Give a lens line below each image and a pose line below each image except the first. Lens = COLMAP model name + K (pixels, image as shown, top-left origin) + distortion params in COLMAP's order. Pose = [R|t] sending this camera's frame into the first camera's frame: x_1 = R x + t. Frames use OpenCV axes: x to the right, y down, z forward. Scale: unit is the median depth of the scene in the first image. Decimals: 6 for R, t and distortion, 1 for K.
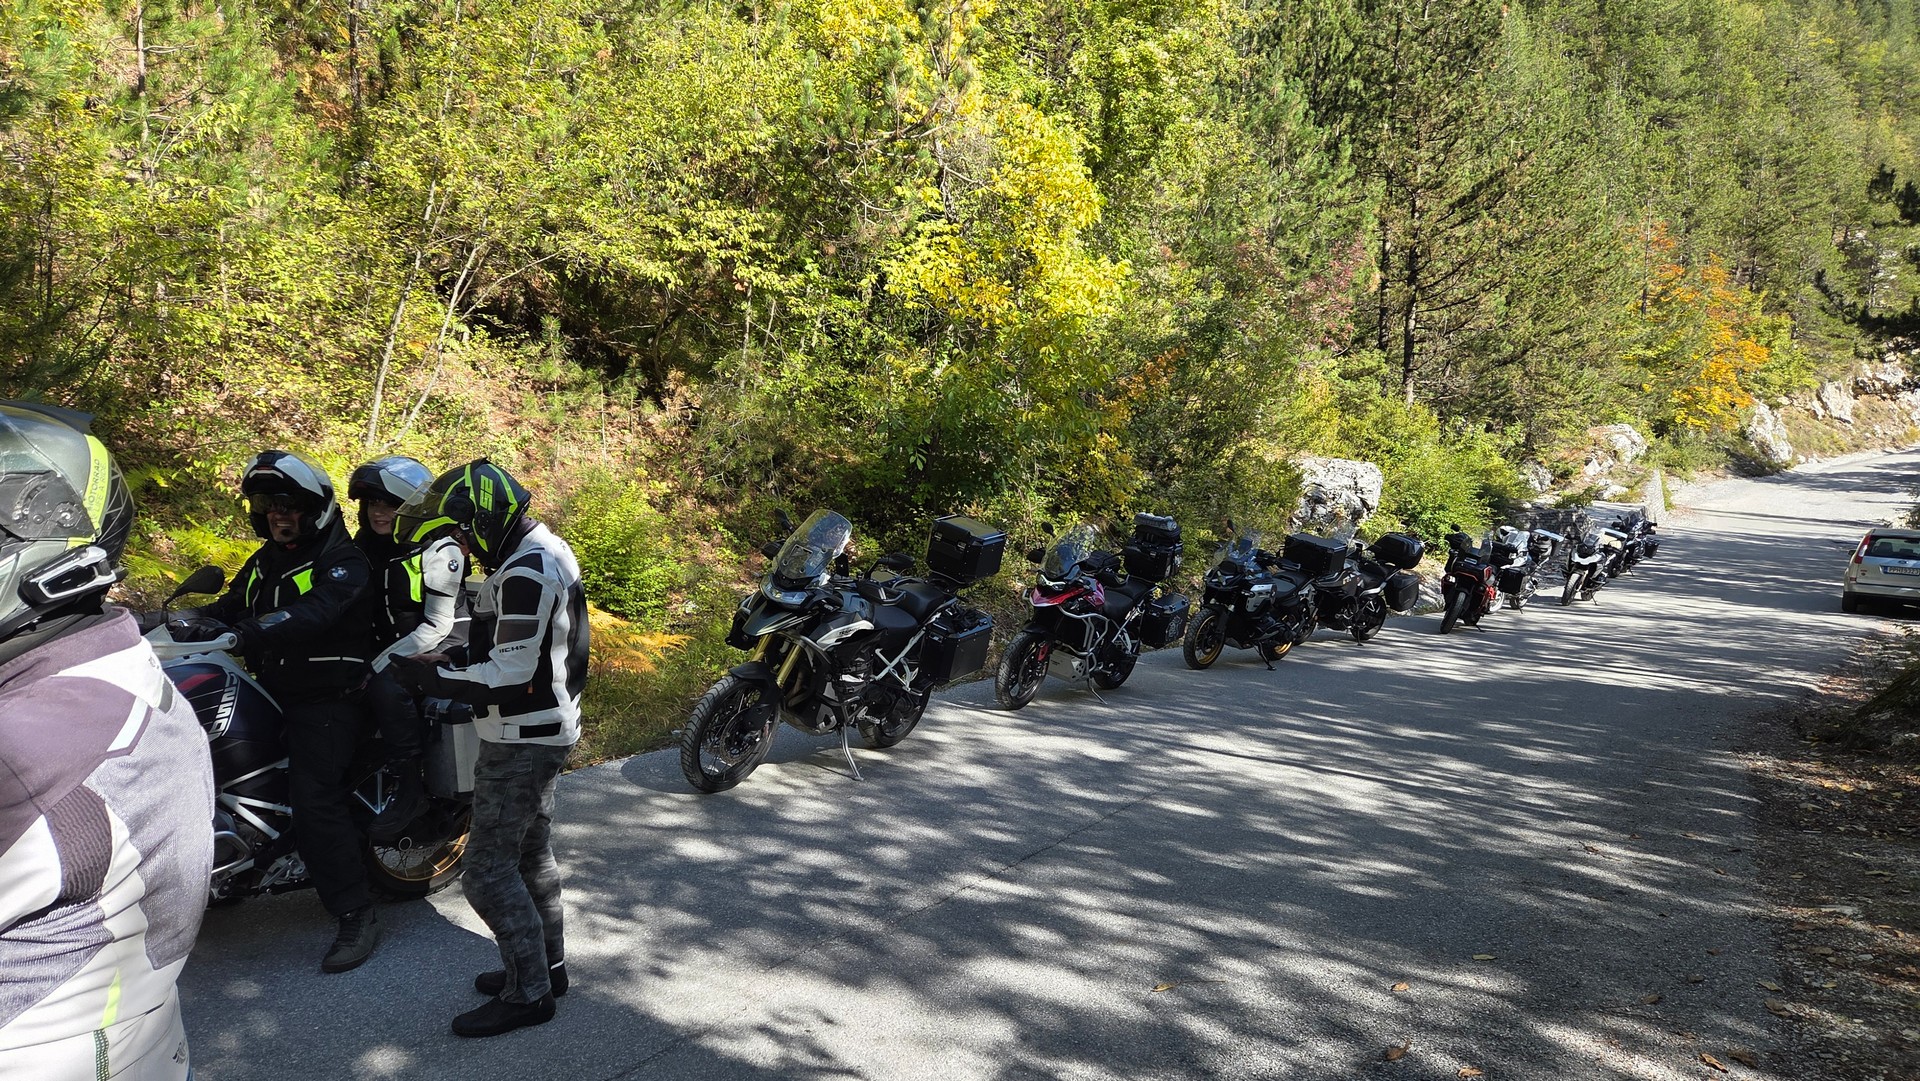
lens RADIAL K [[1222.5, 0, 960.0], [0, 1222.5, 540.5], [0, 0, 1]] dist [0.078931, -0.069262]
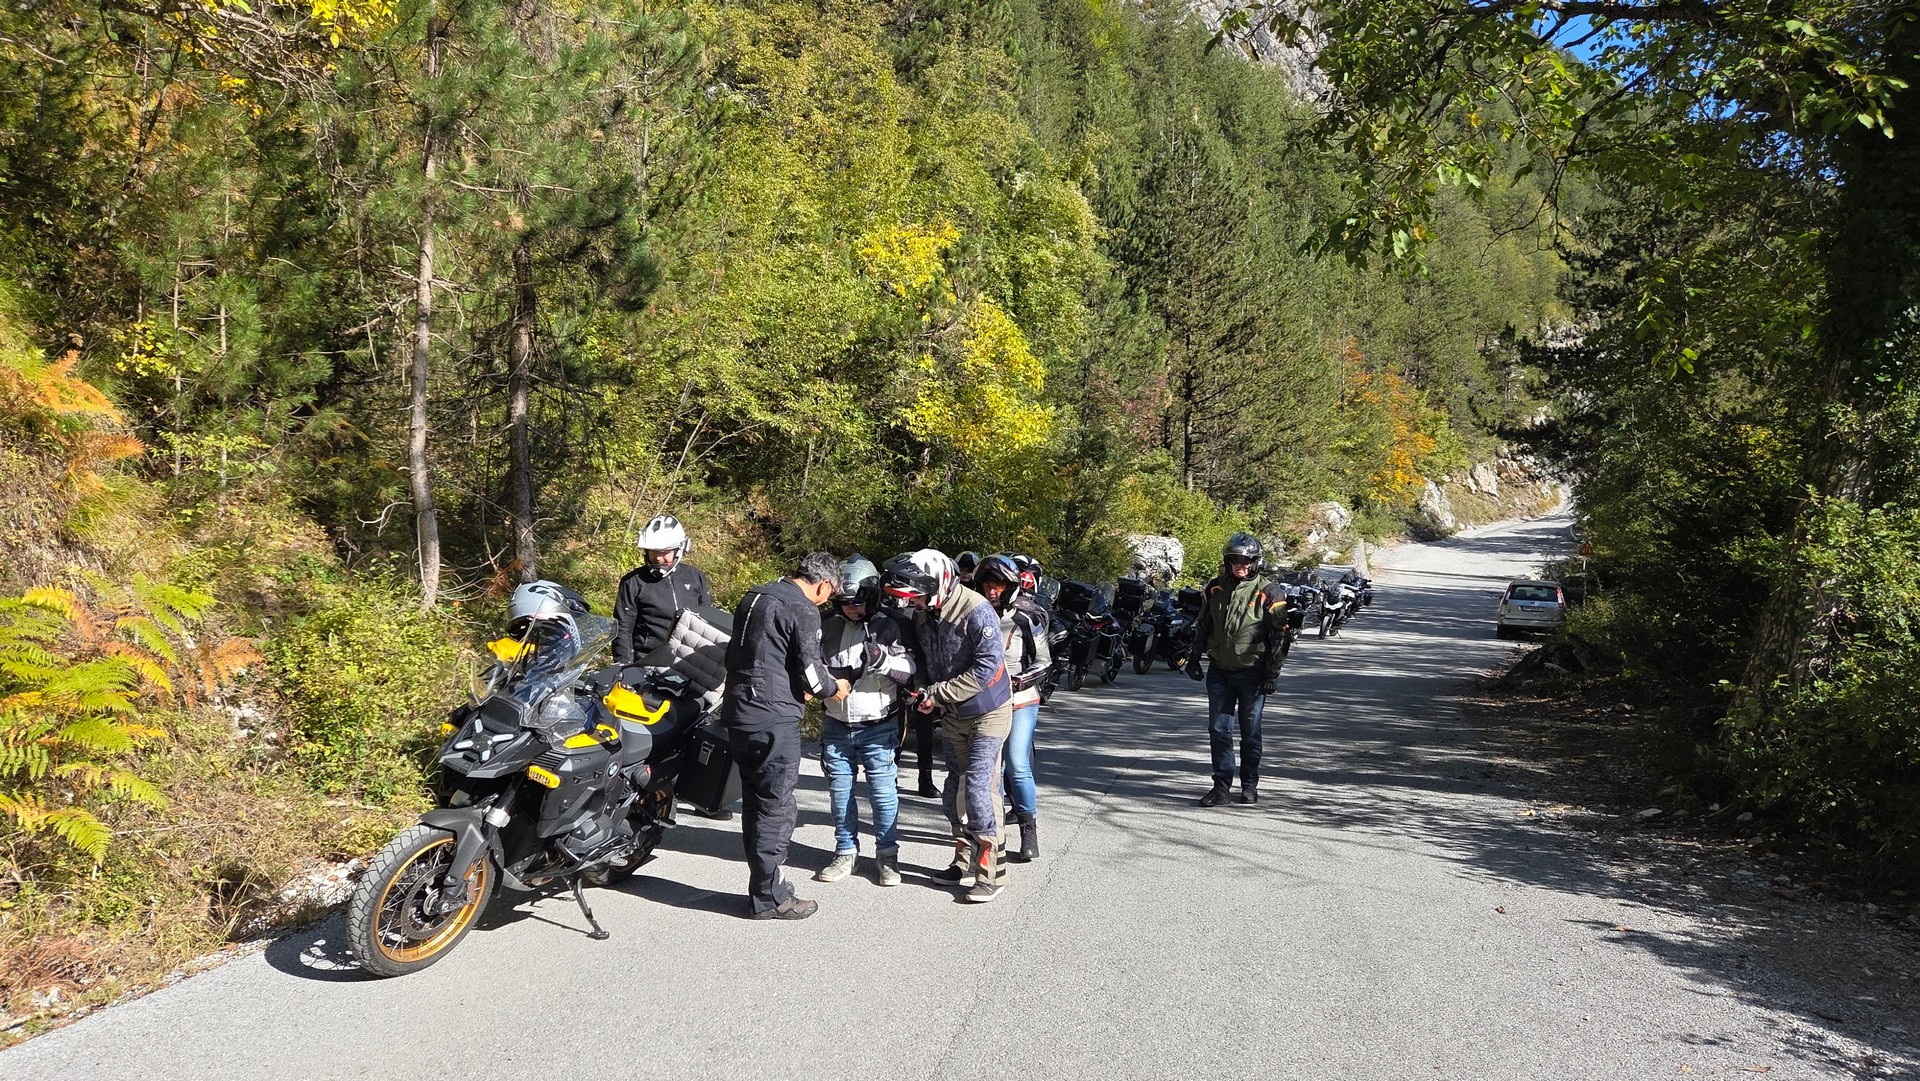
lens RADIAL K [[1222.5, 0, 960.0], [0, 1222.5, 540.5], [0, 0, 1]] dist [0.078931, -0.069262]
pose [[0.978455, -0.015997, 0.205841, -0.092613], [0.028028, 0.998056, -0.055663, 0.003324], [-0.204551, 0.060233, 0.977001, -0.133249]]
